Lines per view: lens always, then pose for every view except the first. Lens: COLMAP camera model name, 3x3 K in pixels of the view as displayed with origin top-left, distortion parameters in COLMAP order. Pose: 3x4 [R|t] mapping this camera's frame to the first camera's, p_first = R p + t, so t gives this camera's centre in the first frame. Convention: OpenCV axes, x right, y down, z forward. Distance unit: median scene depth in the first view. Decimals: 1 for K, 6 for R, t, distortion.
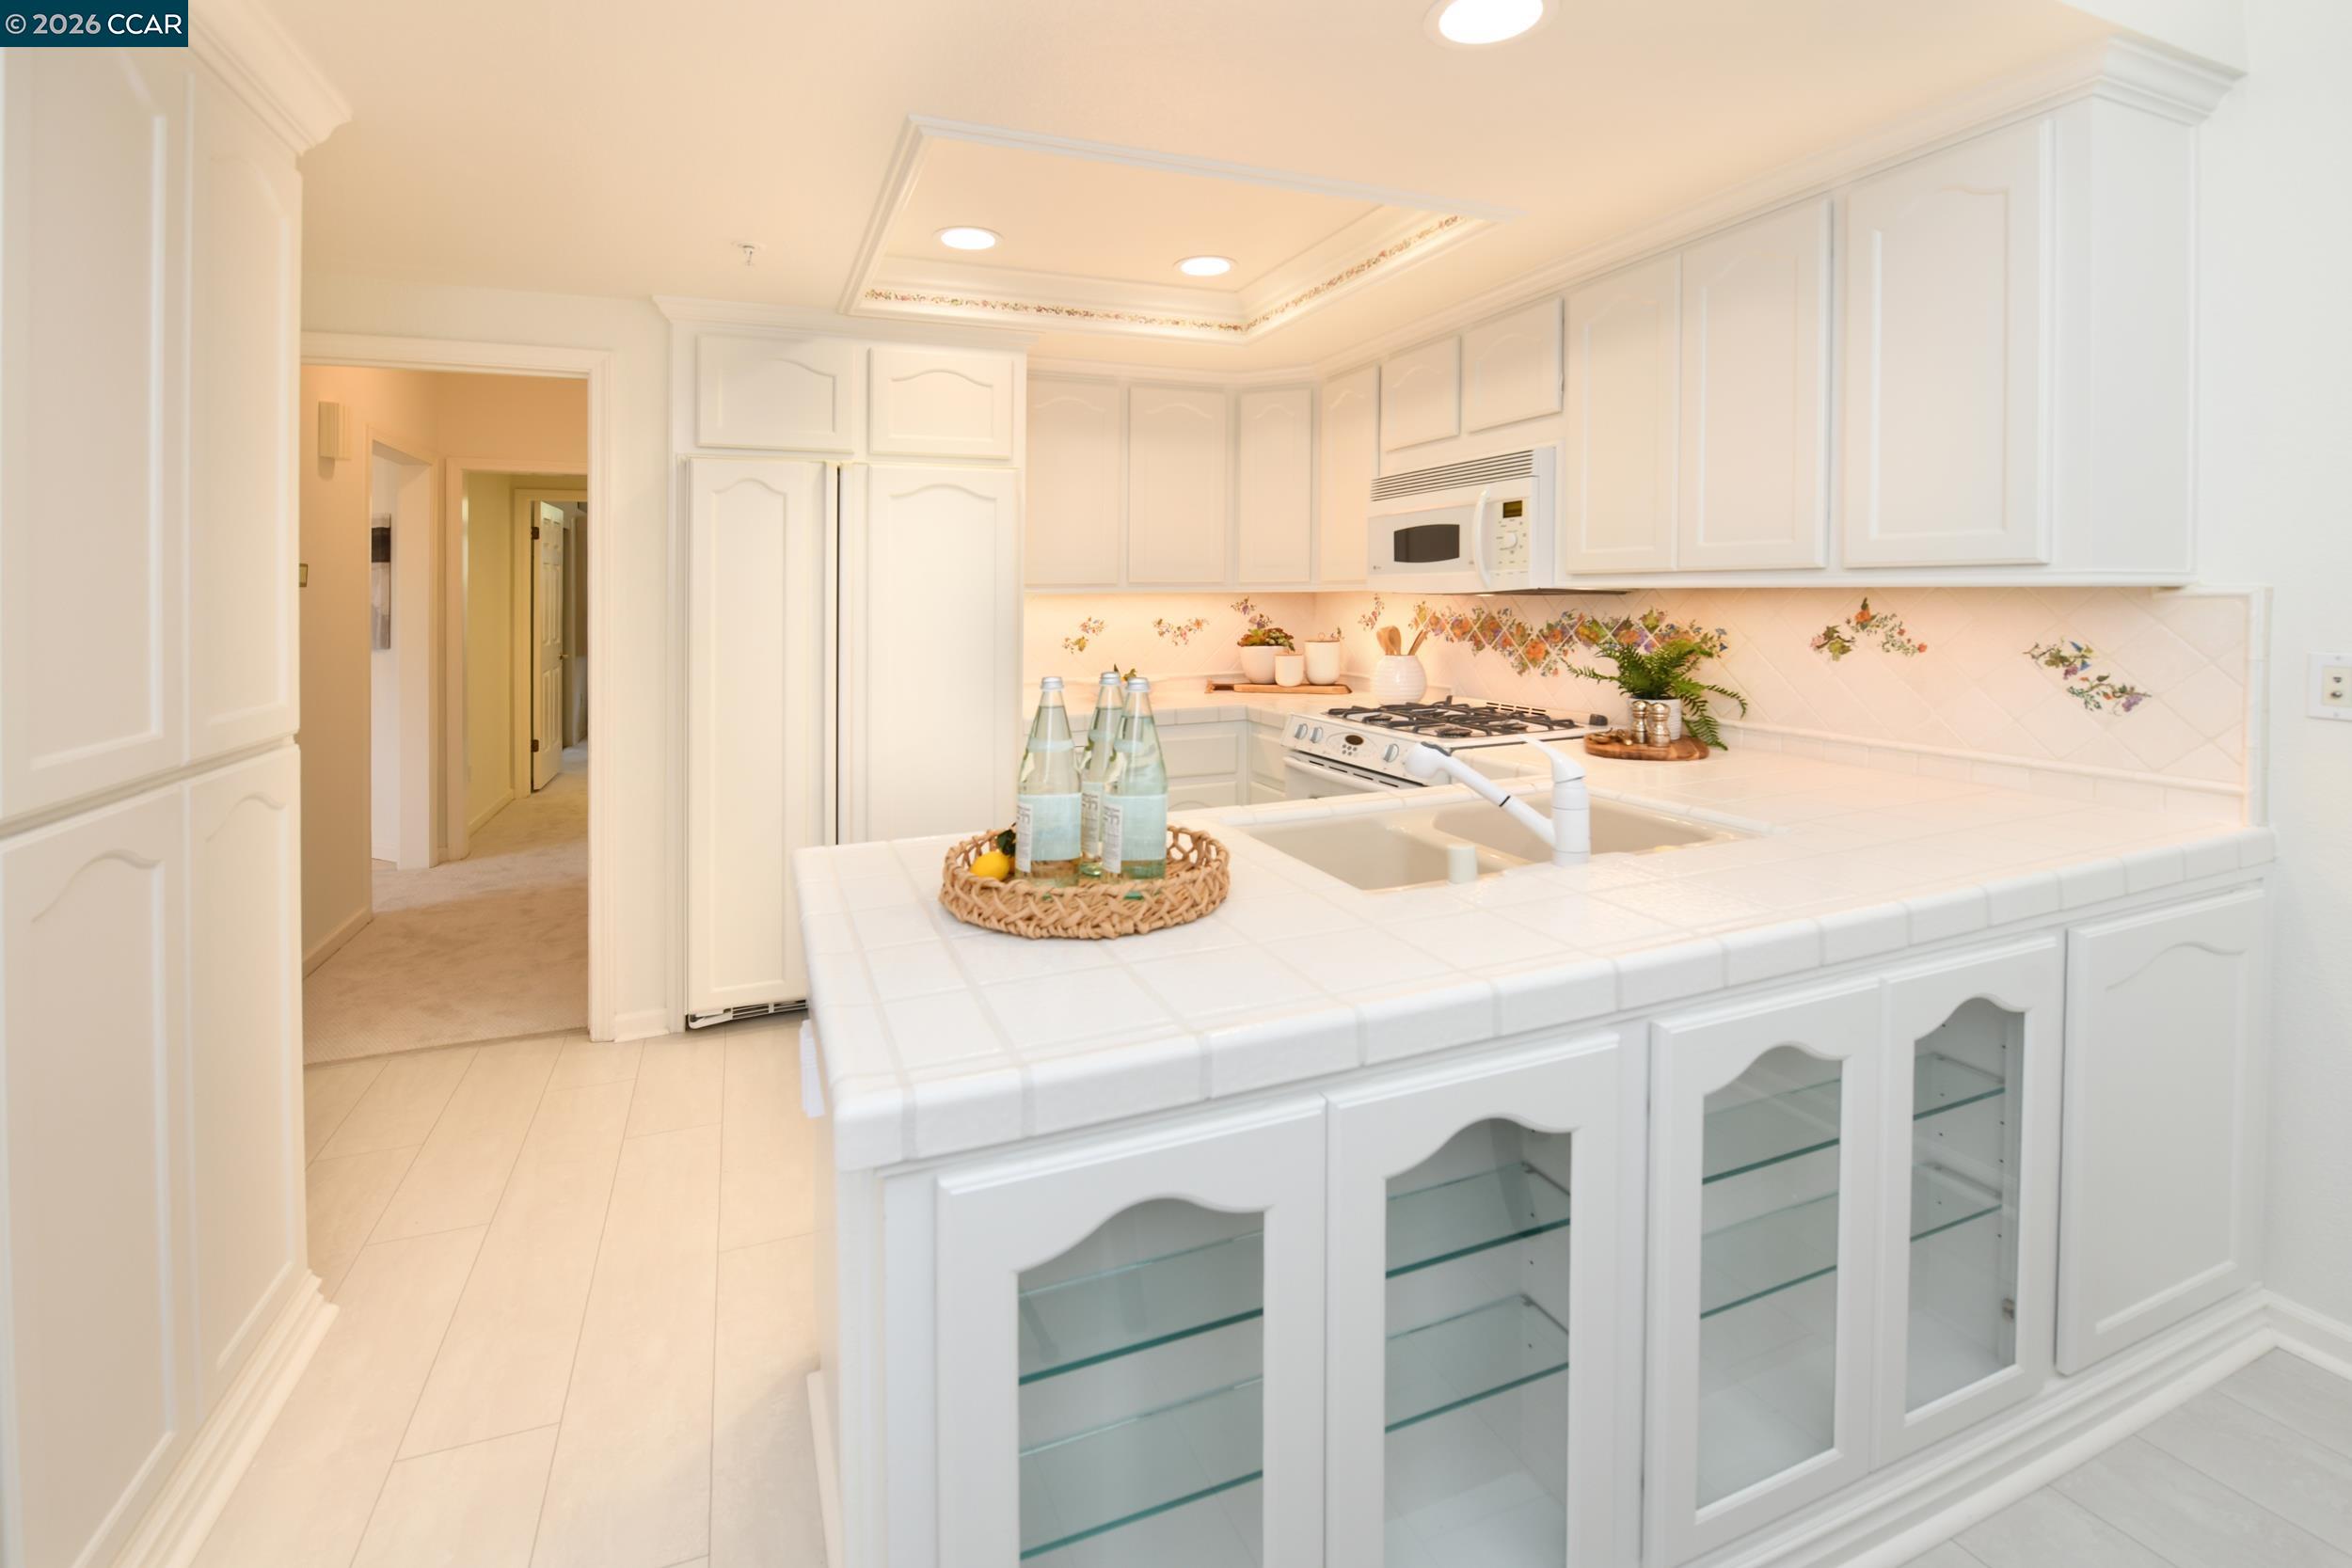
lens RADIAL K [[1028.7, 0, 1176.0], [0, 1028.7, 784.0], [0, 0, 1]] dist [0.000545, 0.000053]
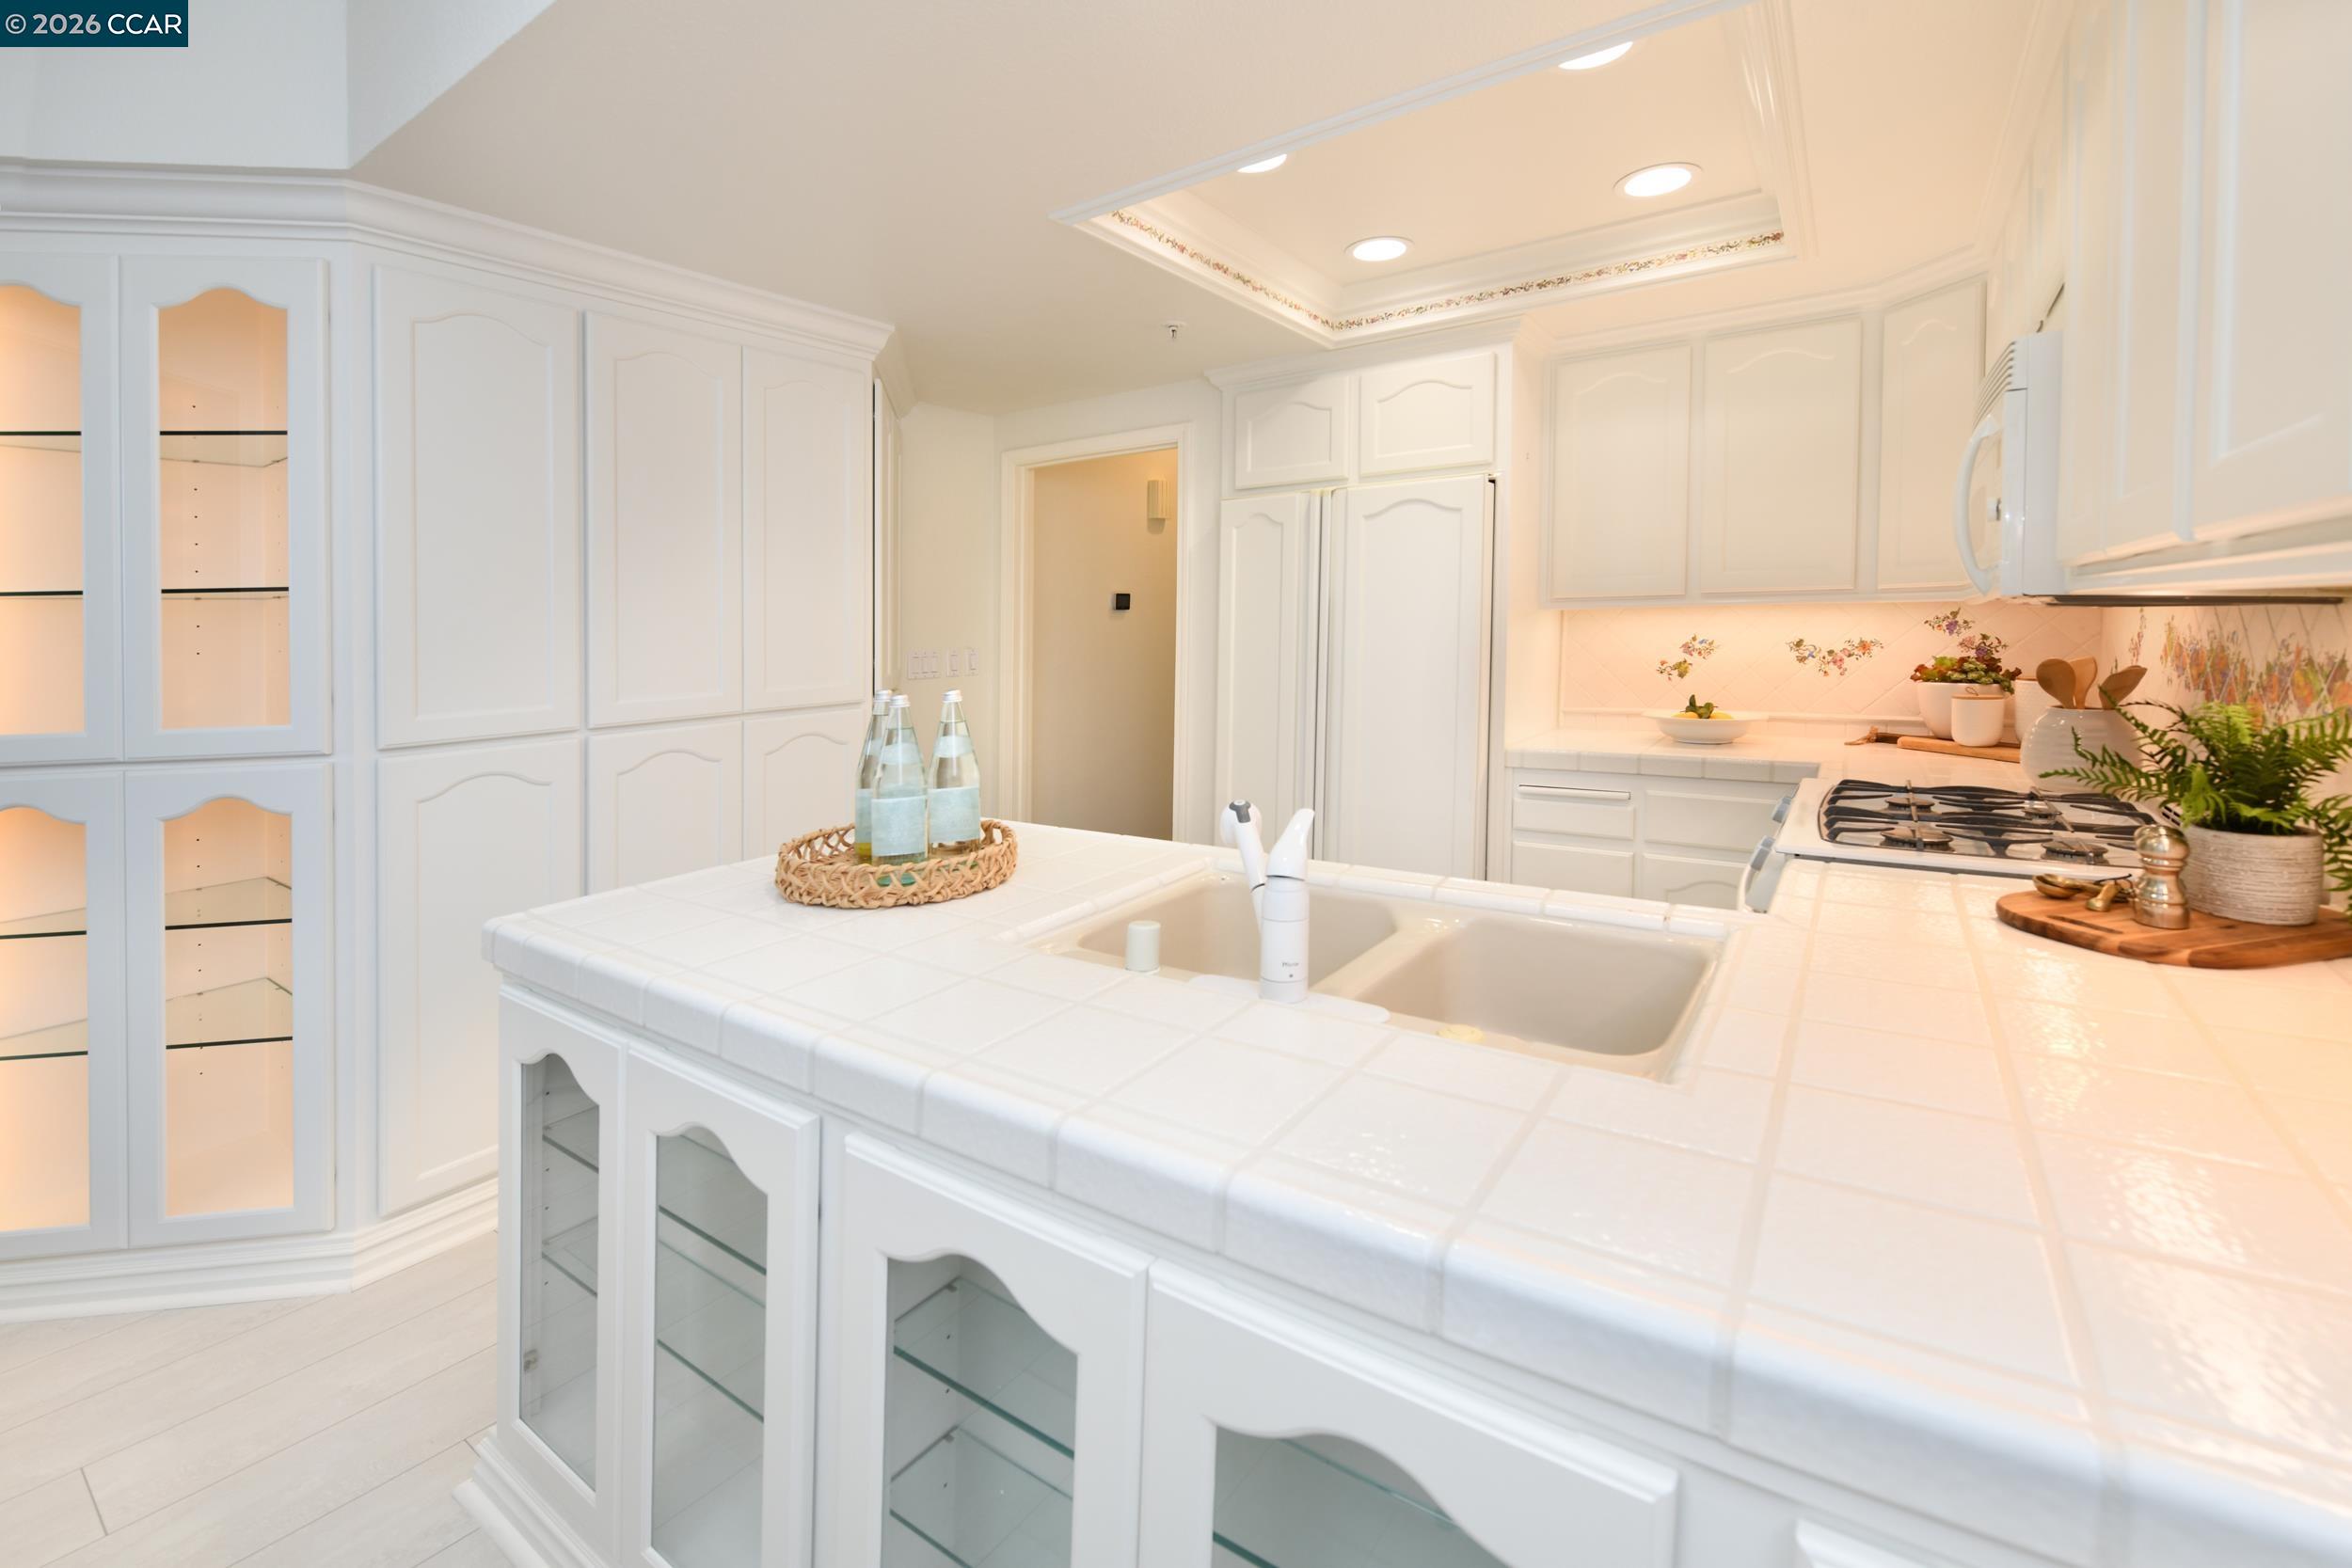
lens RADIAL K [[1033.7, 0, 1173.8], [0, 1033.7, 798.8], [0, 0, 1]] dist [-0.000391, -0.000063]
pose [[0.533499, 0.143009, -0.833623, 0.432769], [-0.138683, 0.987053, 0.080577, -0.049655], [0.834353, 0.072622, 0.546425, 0.250252]]
